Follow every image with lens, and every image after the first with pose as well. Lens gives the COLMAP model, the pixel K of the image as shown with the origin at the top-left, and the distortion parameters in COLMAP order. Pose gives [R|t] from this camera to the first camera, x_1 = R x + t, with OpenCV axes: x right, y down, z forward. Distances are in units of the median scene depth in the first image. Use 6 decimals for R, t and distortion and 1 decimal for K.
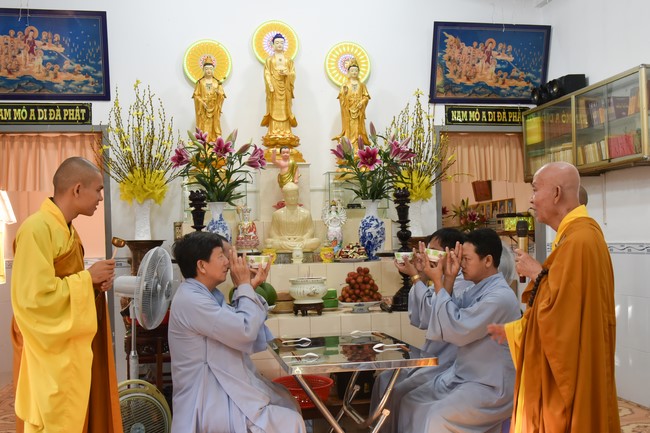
lens RADIAL K [[737.6, 0, 325.0], [0, 737.6, 216.5], [0, 0, 1]] dist [0.000222, 0.020672]
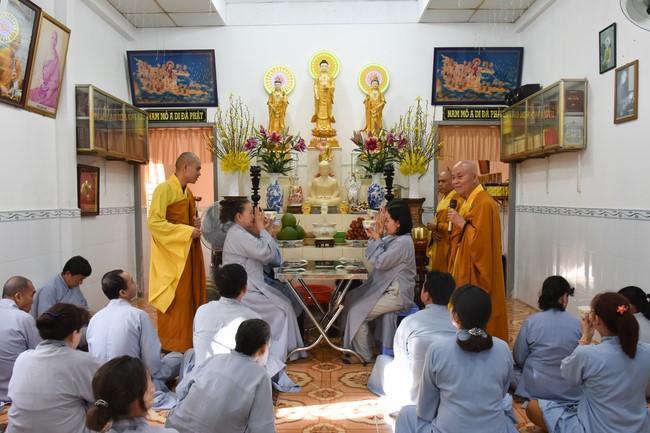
lens RADIAL K [[558.9, 0, 325.0], [0, 558.9, 216.5], [0, 0, 1]] dist [-0.004410, -0.001564]
pose [[0.975136, 0.032562, -0.219203, 0.198986], [-0.018161, 0.997561, 0.067396, -0.008383], [0.220863, -0.061740, 0.973349, -0.120181]]
